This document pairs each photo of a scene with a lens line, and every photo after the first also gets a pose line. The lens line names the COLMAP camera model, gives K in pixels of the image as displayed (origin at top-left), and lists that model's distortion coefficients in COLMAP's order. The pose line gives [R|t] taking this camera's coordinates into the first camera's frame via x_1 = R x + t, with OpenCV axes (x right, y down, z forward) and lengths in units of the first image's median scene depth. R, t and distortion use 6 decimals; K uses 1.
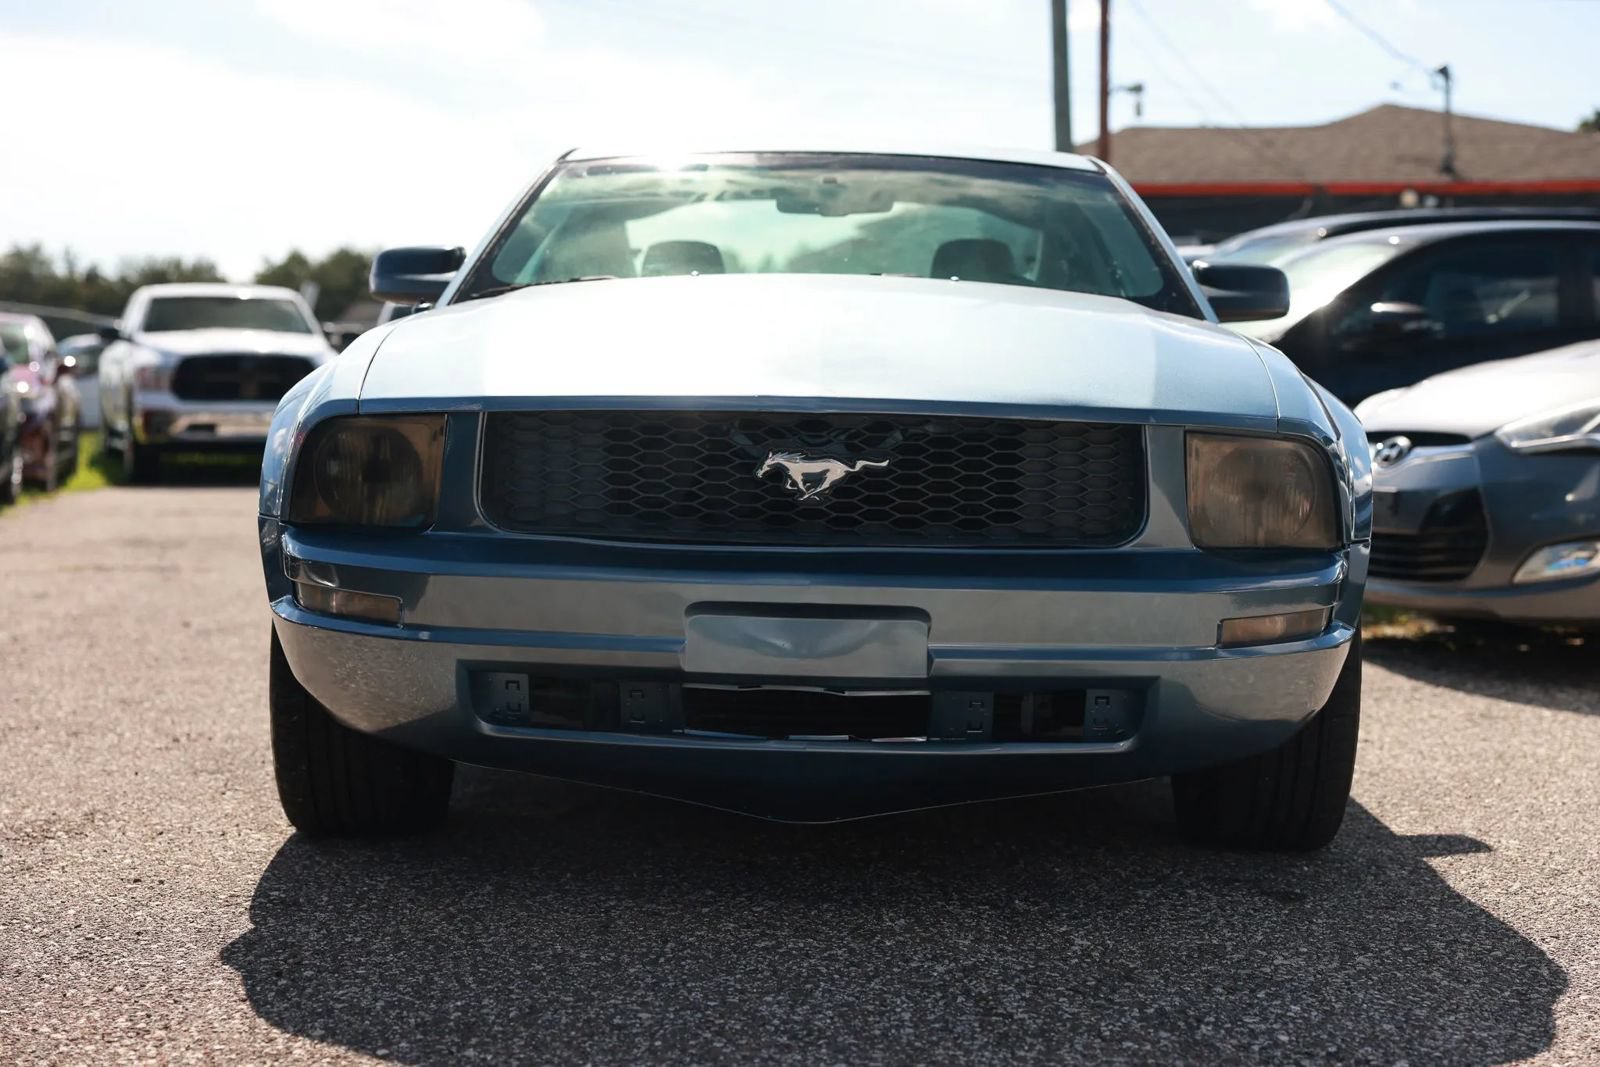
lens RADIAL K [[2741.1, 0, 800.0], [0, 2741.1, 533.5], [0, 0, 1]] dist [0.153648, 0.050521]
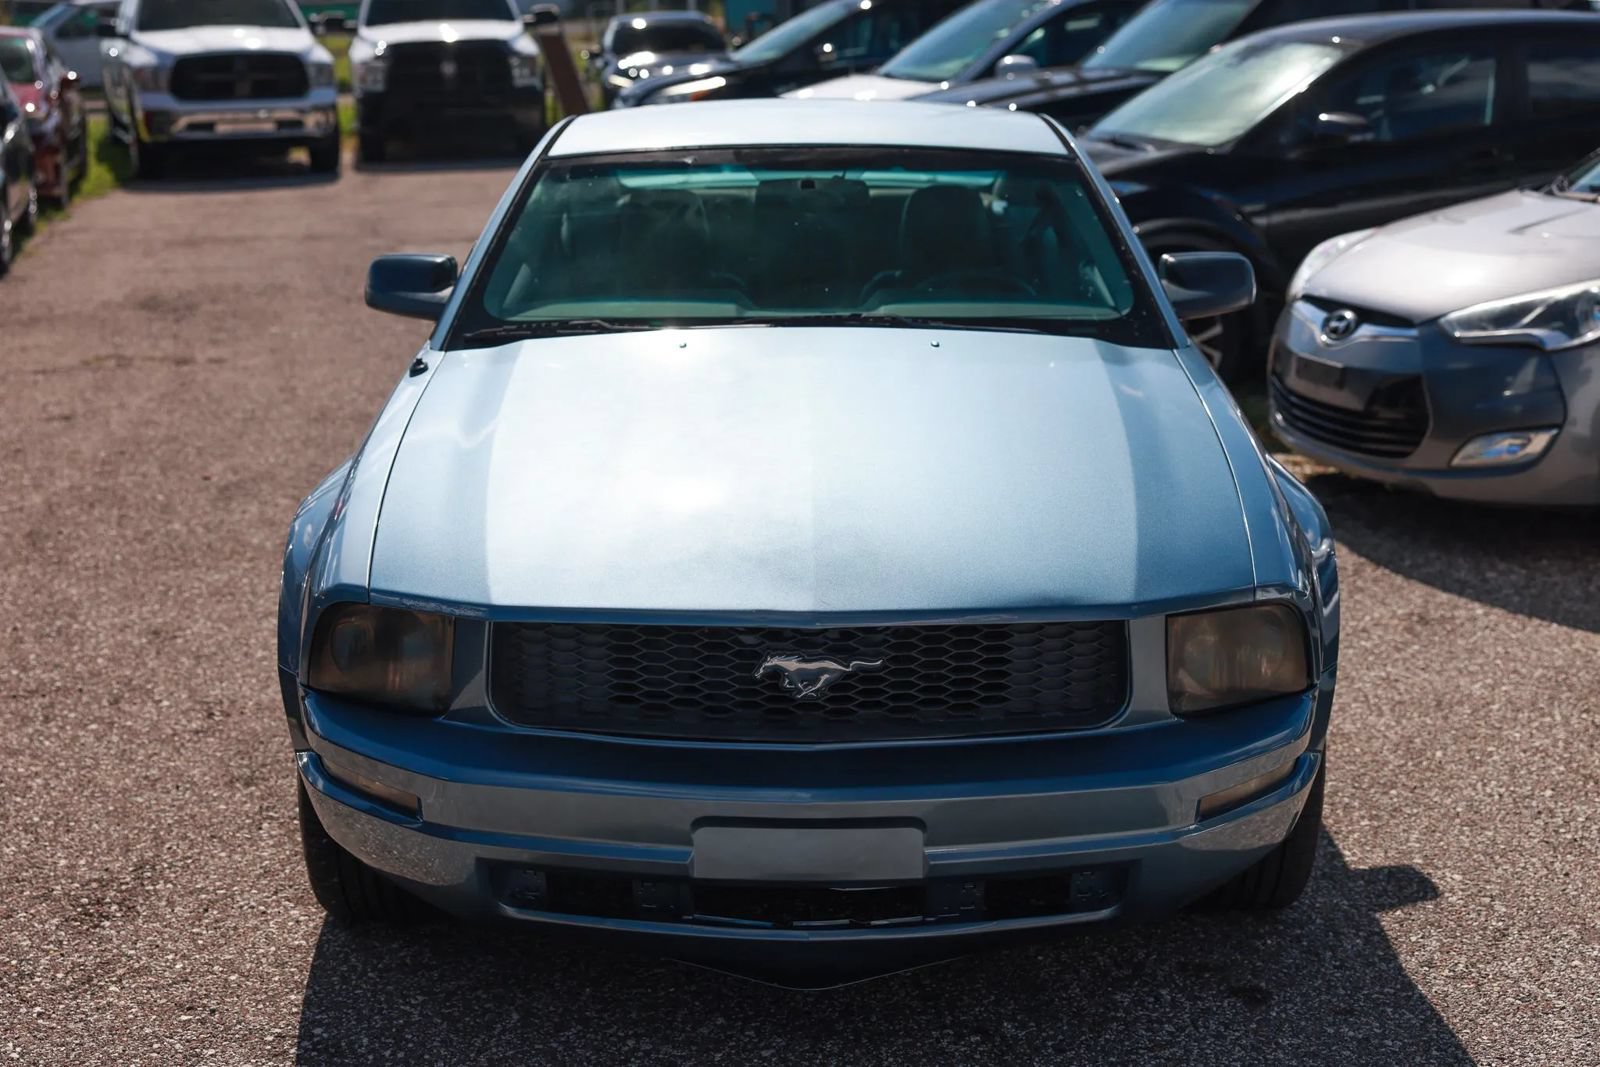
lens RADIAL K [[2488.9, 0, 782.0], [0, 2488.9, 529.9], [0, 0, 1]] dist [0.069019, 0.008085]
pose [[0.999668, -0.025268, 0.005043, -0.006810], [0.023570, 0.975846, 0.217186, -0.207638], [-0.010409, -0.216995, 0.976117, 0.067253]]
